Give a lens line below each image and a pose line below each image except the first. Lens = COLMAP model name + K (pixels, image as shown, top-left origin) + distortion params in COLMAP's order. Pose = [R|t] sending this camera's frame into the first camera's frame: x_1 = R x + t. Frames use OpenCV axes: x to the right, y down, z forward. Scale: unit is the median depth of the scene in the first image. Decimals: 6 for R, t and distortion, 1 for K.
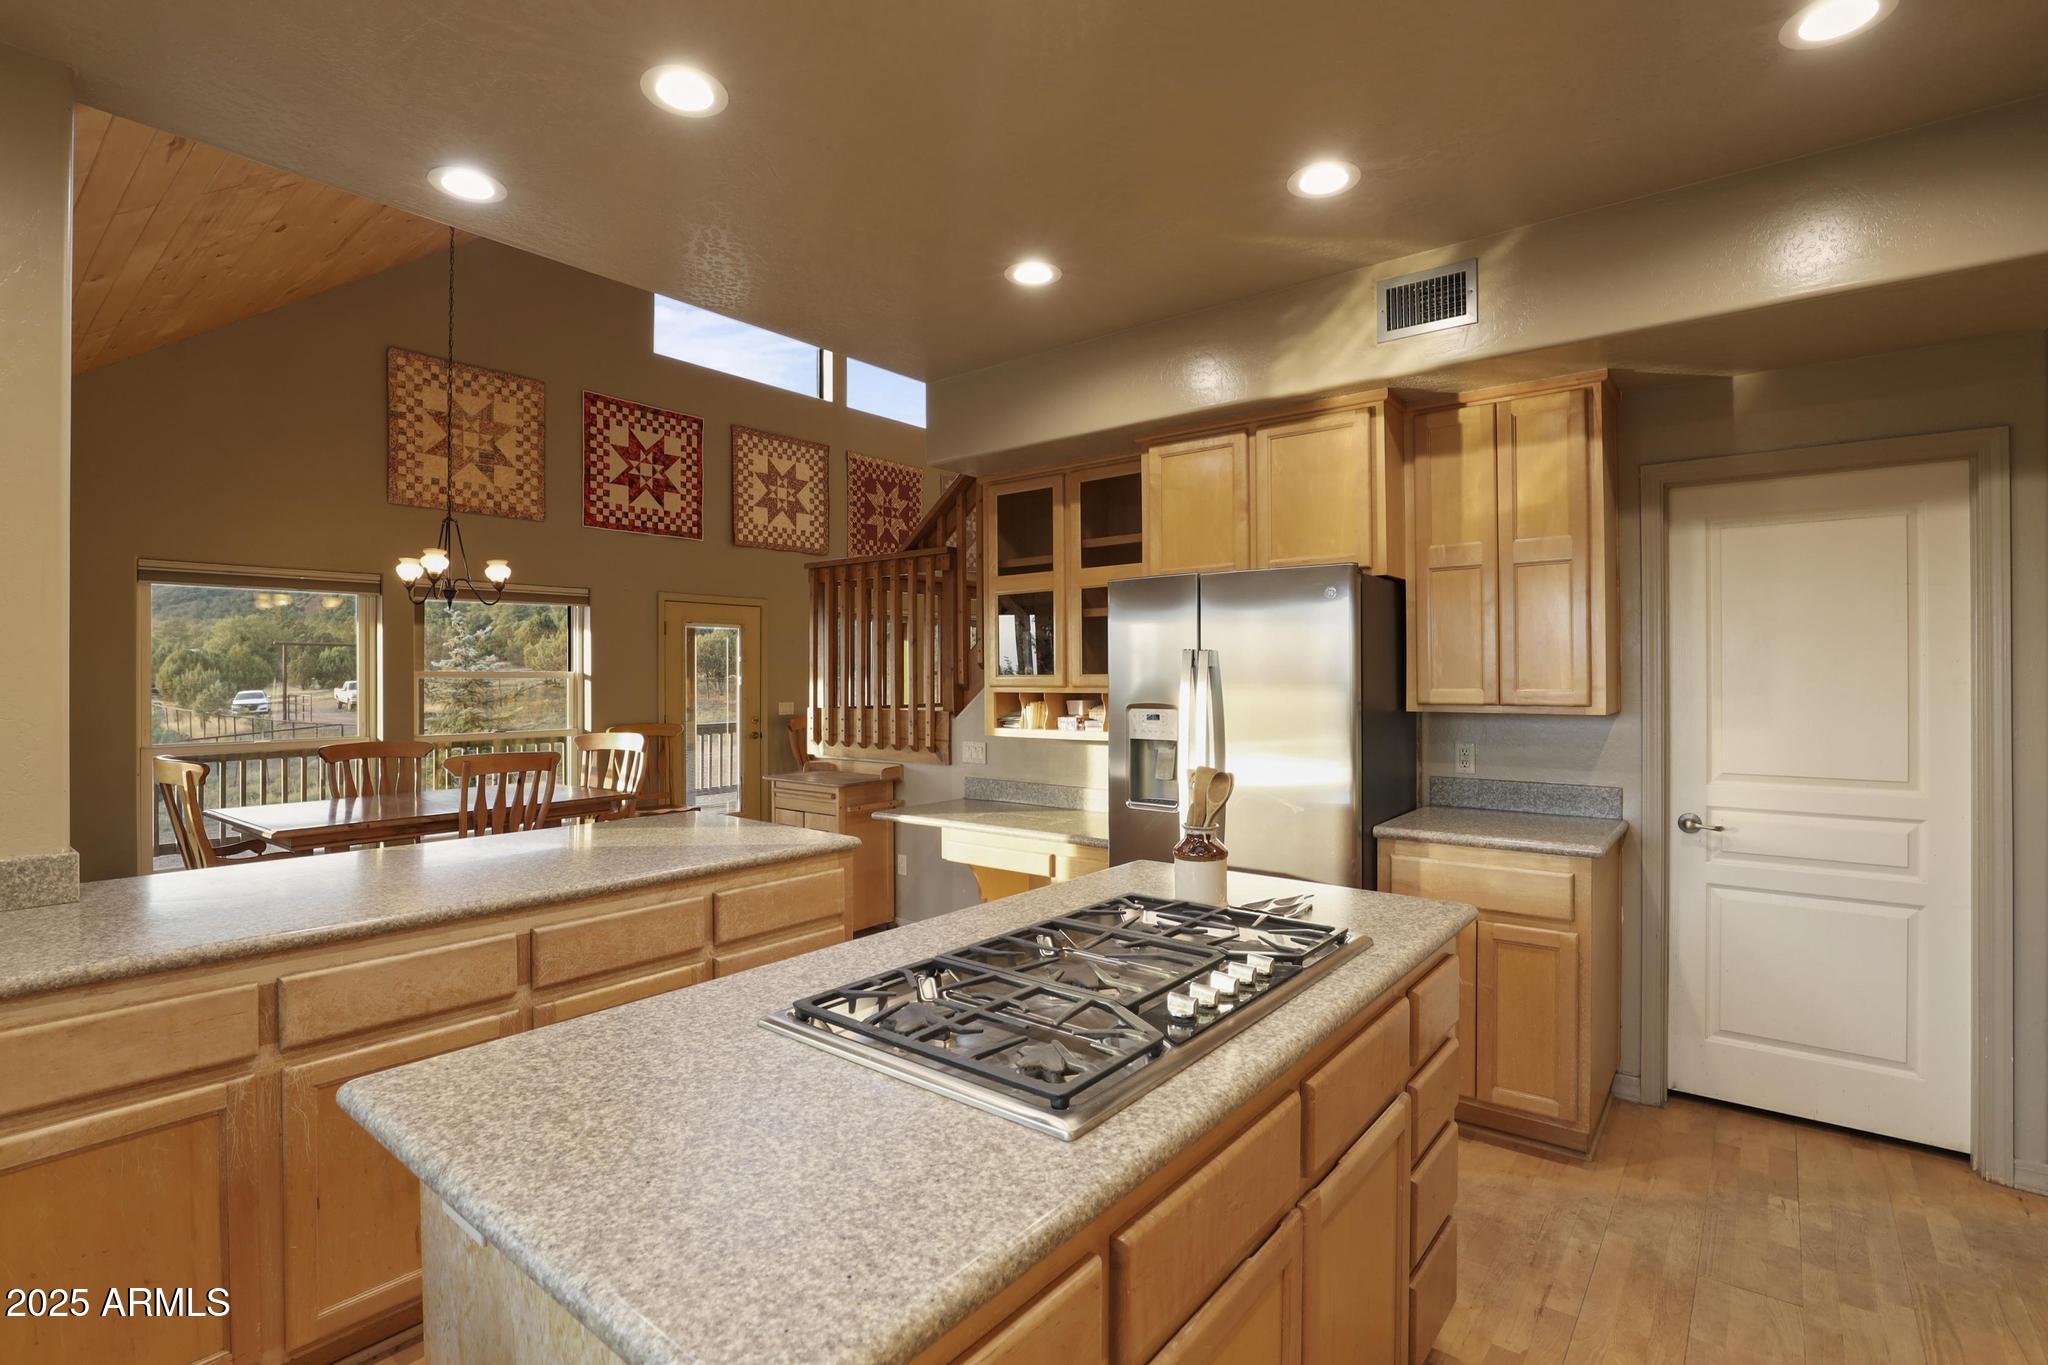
lens RADIAL K [[954.7, 0, 1011.2], [0, 954.7, 690.7], [0, 0, 1]] dist [-0.044144, 0.009110]
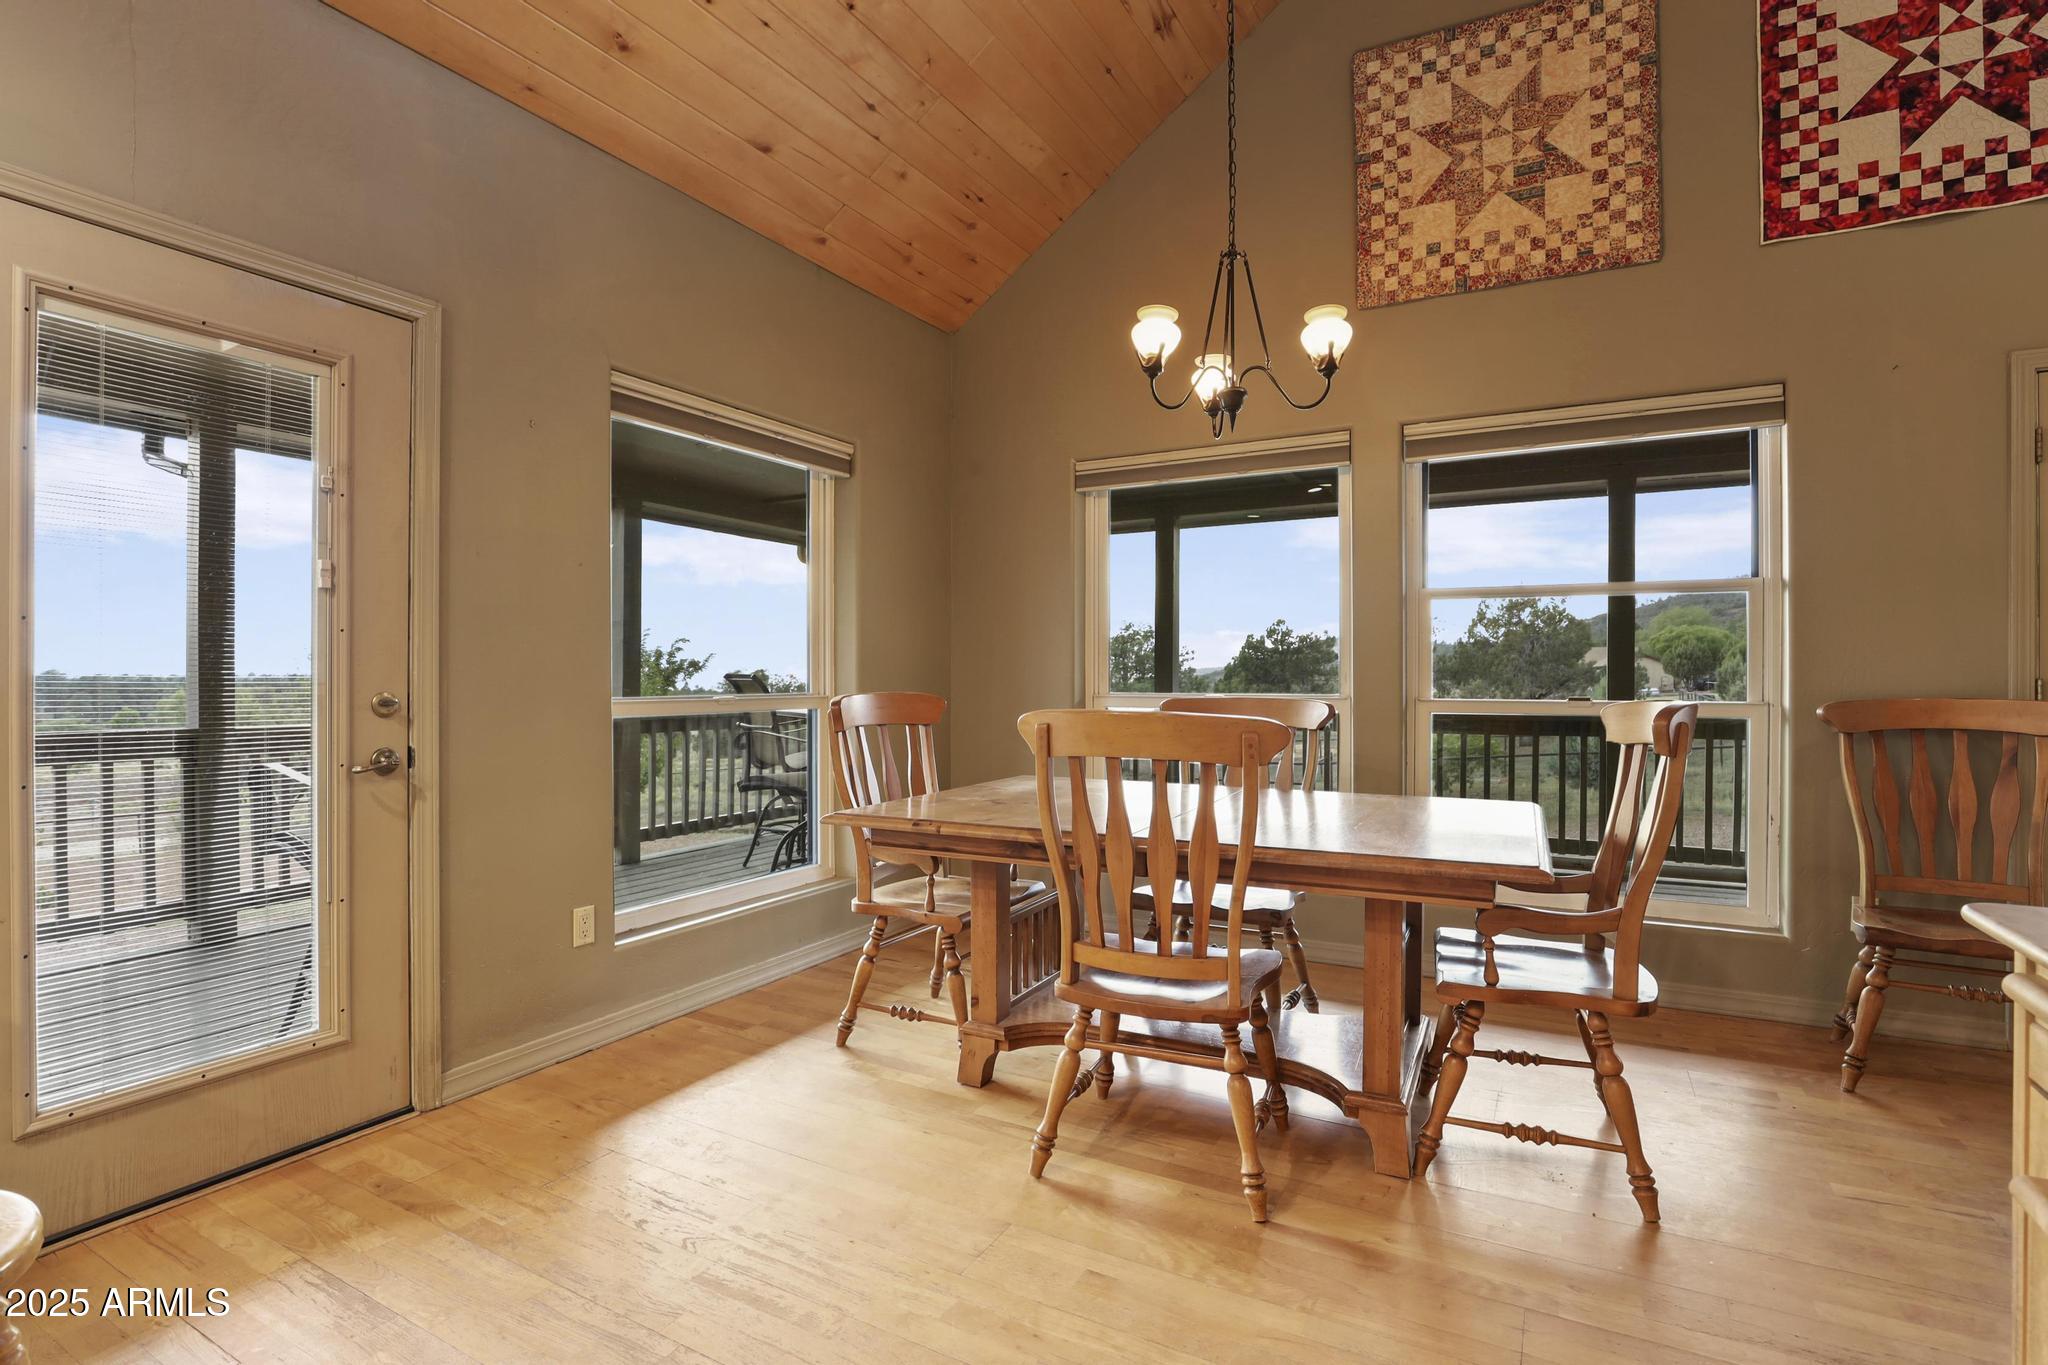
lens RADIAL K [[985.1, 0, 1038.1], [0, 985.1, 679.2], [0, 0, 1]] dist [-0.043239, 0.012289]
pose [[0.182973, 0.002362, -0.983115, -0.078377], [-0.016652, 0.999861, -0.000697, 0.036981], [0.982977, 0.016499, 0.182987, 0.621950]]
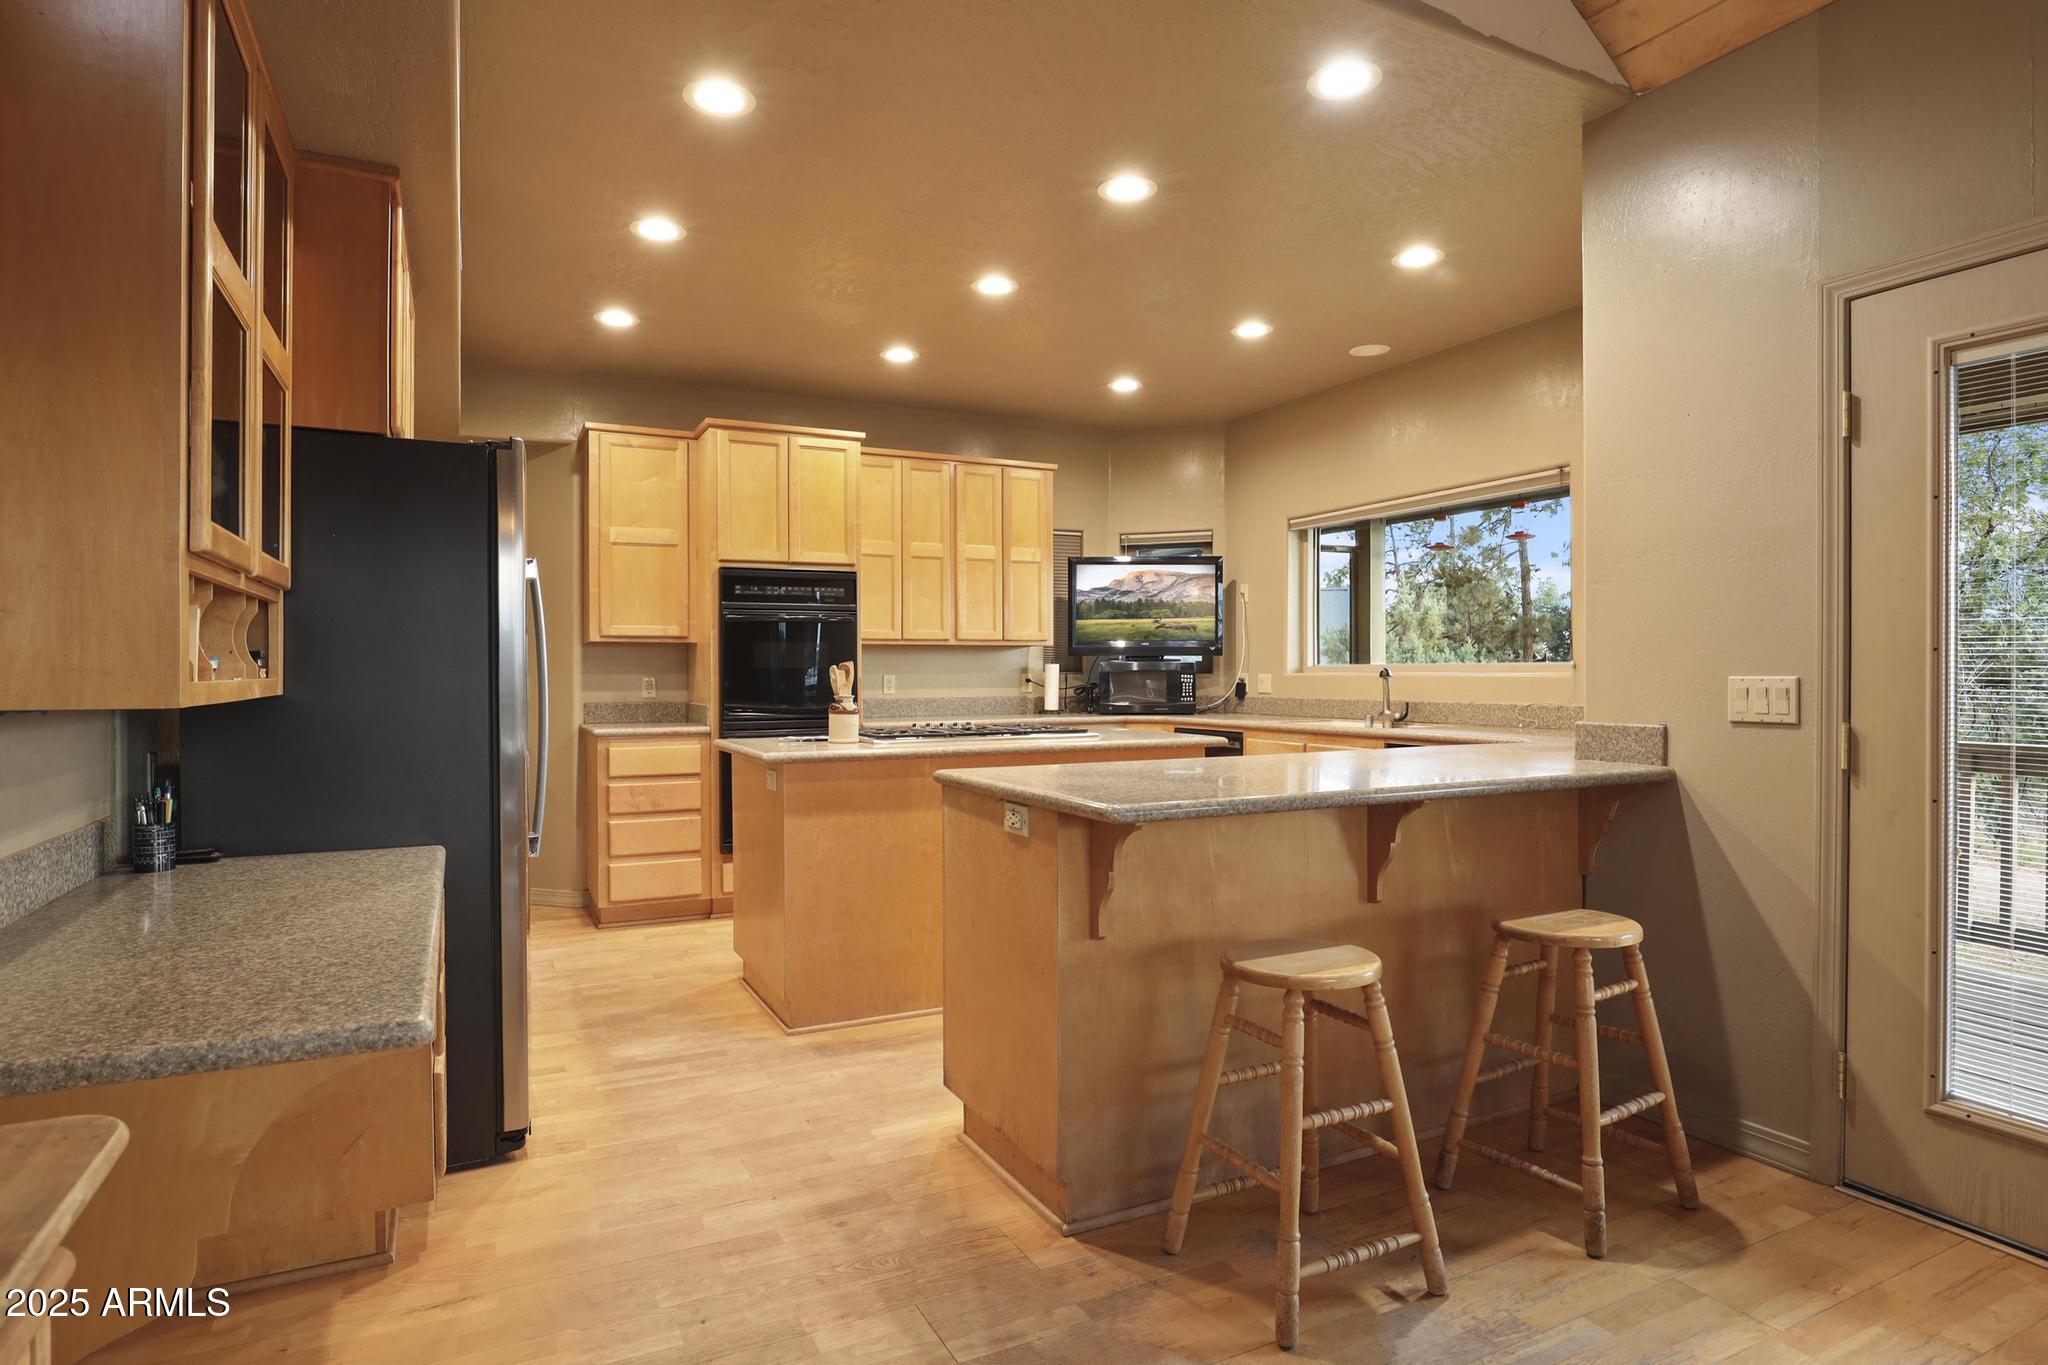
lens RADIAL K [[1078.5, 0, 1024.0], [0, 1078.5, 682.5], [0, 0, 1]] dist [-0.028336, 0.000162]
pose [[-0.912527, -0.002292, 0.409010, -0.280454], [0.008199, 0.999681, 0.023895, 0.024267], [-0.408935, 0.025158, -0.912217, 0.819011]]
